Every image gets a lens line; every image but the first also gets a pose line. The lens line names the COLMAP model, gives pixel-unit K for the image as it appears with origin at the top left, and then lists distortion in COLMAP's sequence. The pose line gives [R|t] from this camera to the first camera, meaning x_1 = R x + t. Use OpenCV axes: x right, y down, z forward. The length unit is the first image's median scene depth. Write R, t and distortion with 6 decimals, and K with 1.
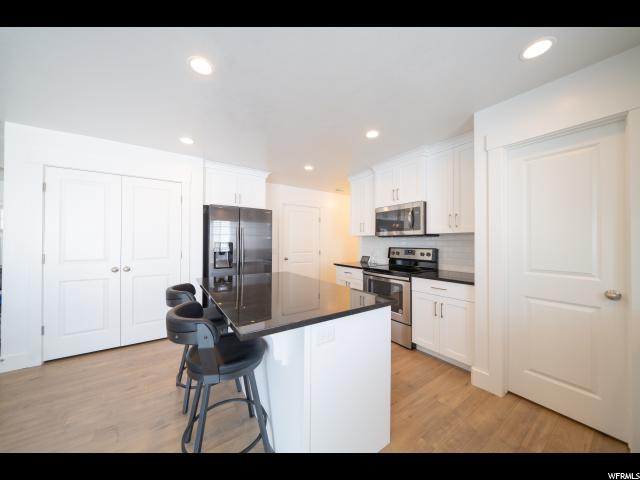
lens RADIAL K [[222.0, 0, 317.8], [0, 222.0, 240.3], [0, 0, 1]] dist [-0.000892, 0.000070]
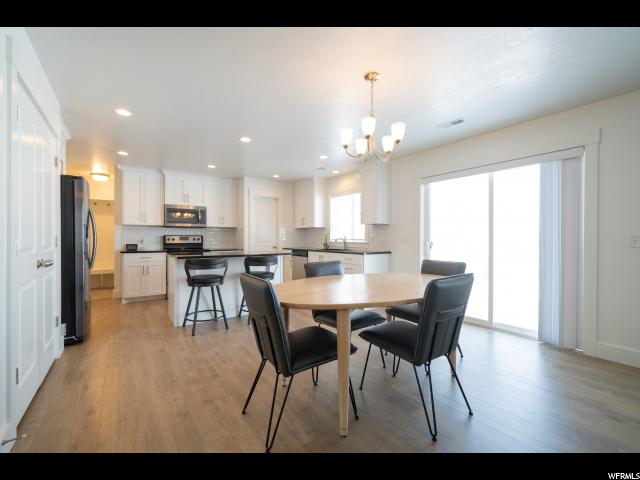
lens RADIAL K [[275.1, 0, 319.4], [0, 275.1, 240.1], [0, 0, 1]] dist [0.004995, 0.000479]
pose [[-0.044240, -0.007280, 0.998994, -1.506460], [-0.012465, 0.999900, 0.006735, 0.044740], [-0.998943, -0.012155, -0.044327, 0.220676]]
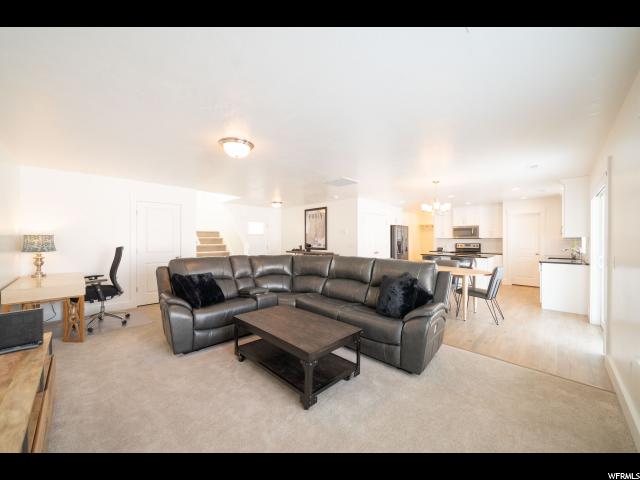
lens RADIAL K [[238.6, 0, 324.0], [0, 238.6, 238.5], [0, 0, 1]] dist [0.001104, 0.000048]
pose [[0.972775, -0.001571, 0.231747, -1.811453], [-0.000653, 0.999954, 0.009522, -0.044446], [-0.231751, -0.009415, 0.972730, -1.225060]]
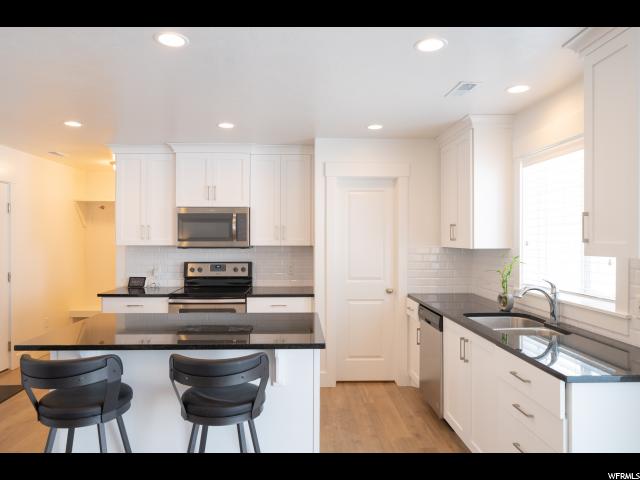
lens RADIAL K [[453.7, 0, 304.8], [0, 453.7, 239.6], [0, 0, 1]] dist [0.006874, -0.002824]
pose [[0.530959, -0.001862, 0.847395, -0.809573], [-0.009696, 0.999919, 0.008272, -0.063621], [-0.847342, -0.012608, 0.530898, -0.090090]]
